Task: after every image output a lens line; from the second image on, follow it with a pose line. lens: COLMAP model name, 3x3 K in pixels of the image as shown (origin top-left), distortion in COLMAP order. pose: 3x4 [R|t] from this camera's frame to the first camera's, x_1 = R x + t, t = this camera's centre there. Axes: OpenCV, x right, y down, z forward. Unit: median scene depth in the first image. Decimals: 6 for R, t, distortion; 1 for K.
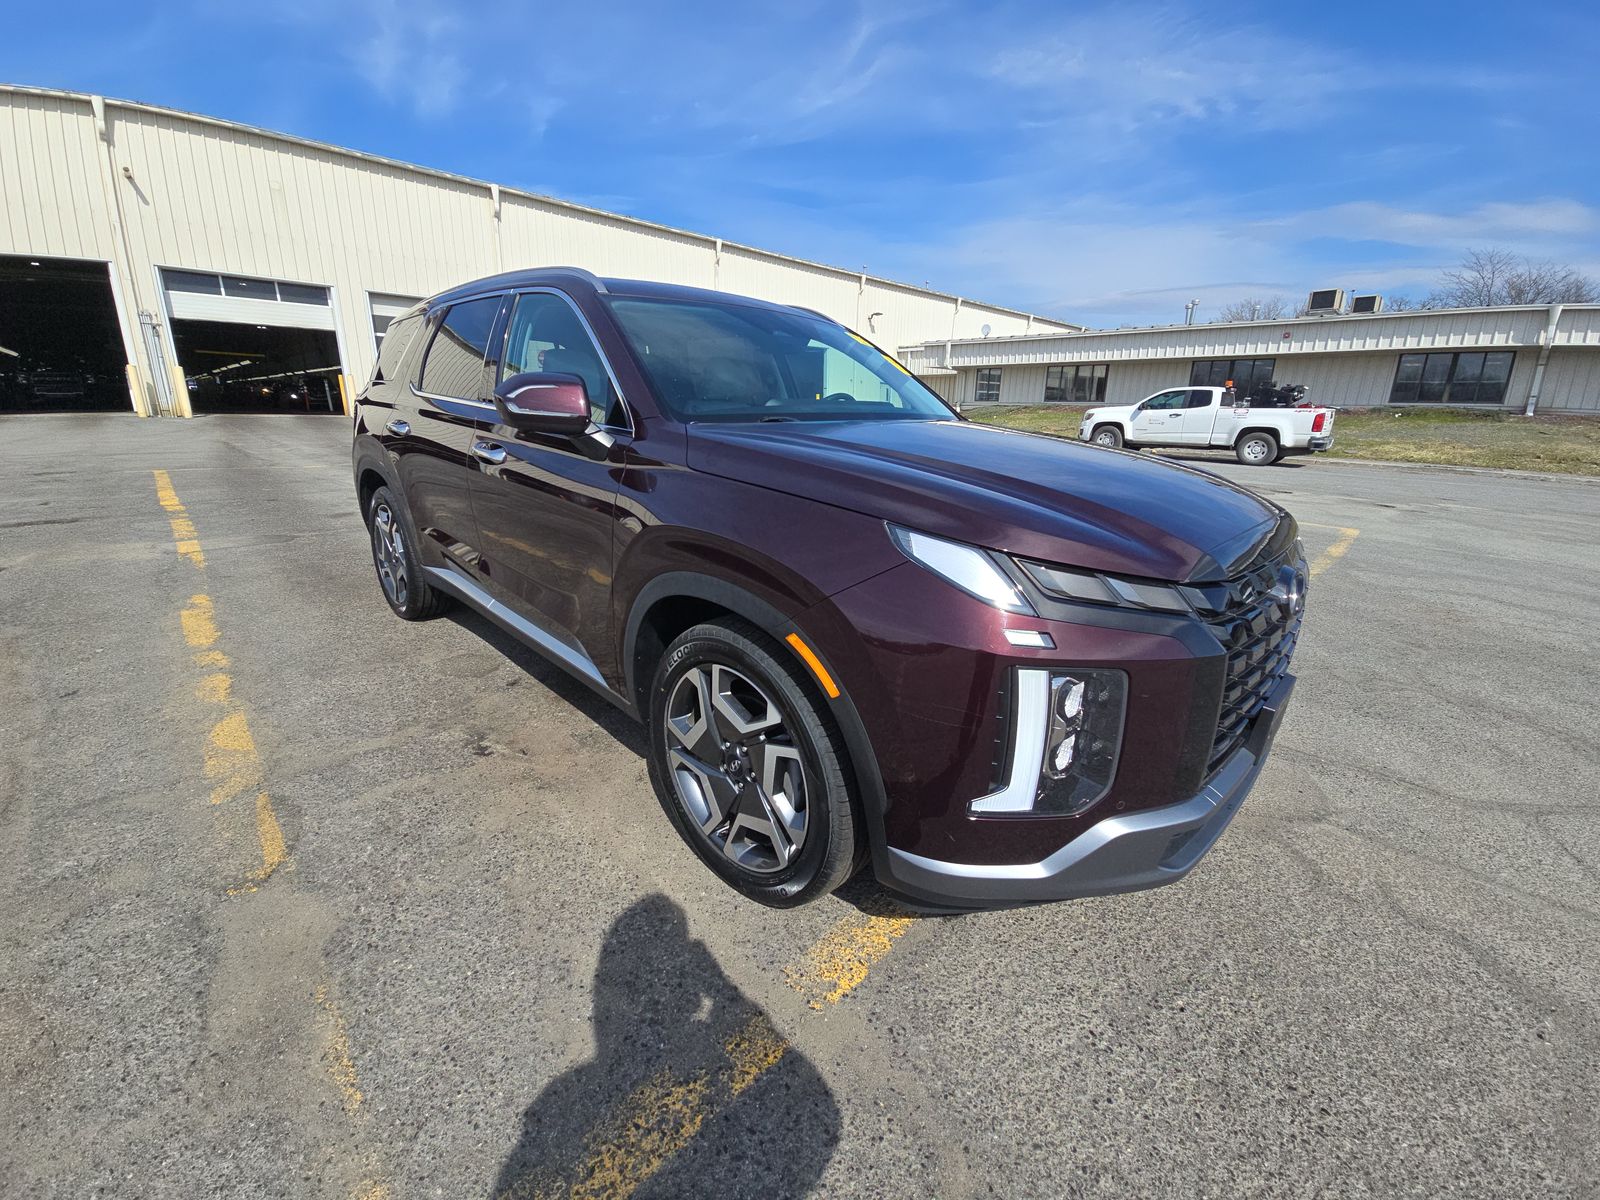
lens RADIAL K [[686.6, 0, 797.5], [0, 686.6, 601.4], [0, 0, 1]] dist [-0.000331, -0.001734]
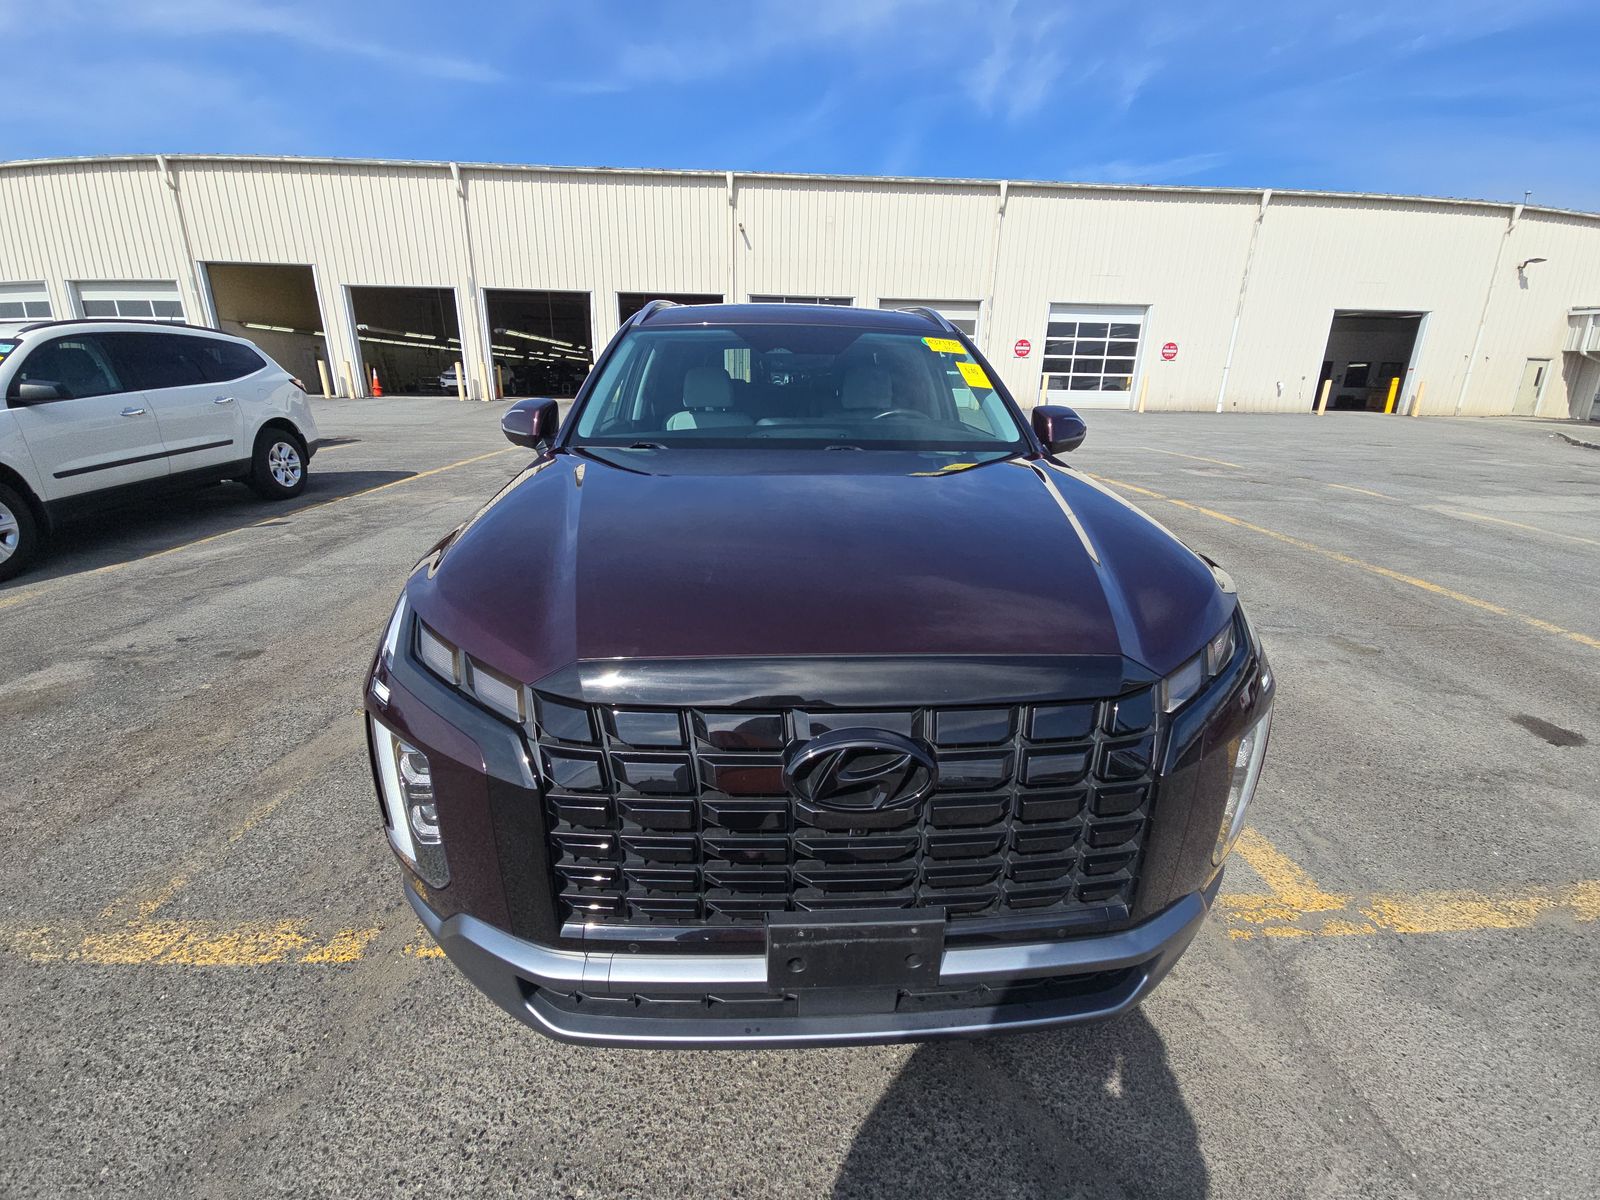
lens RADIAL K [[686.6, 0, 801.8], [0, 686.6, 594.5], [0, 0, 1]] dist [-0.000331, -0.001734]
pose [[0.717351, 0.197946, -0.668001, 0.178882], [-0.187494, 0.978267, 0.088540, -0.037332], [0.671009, 0.061732, 0.738875, 0.081255]]
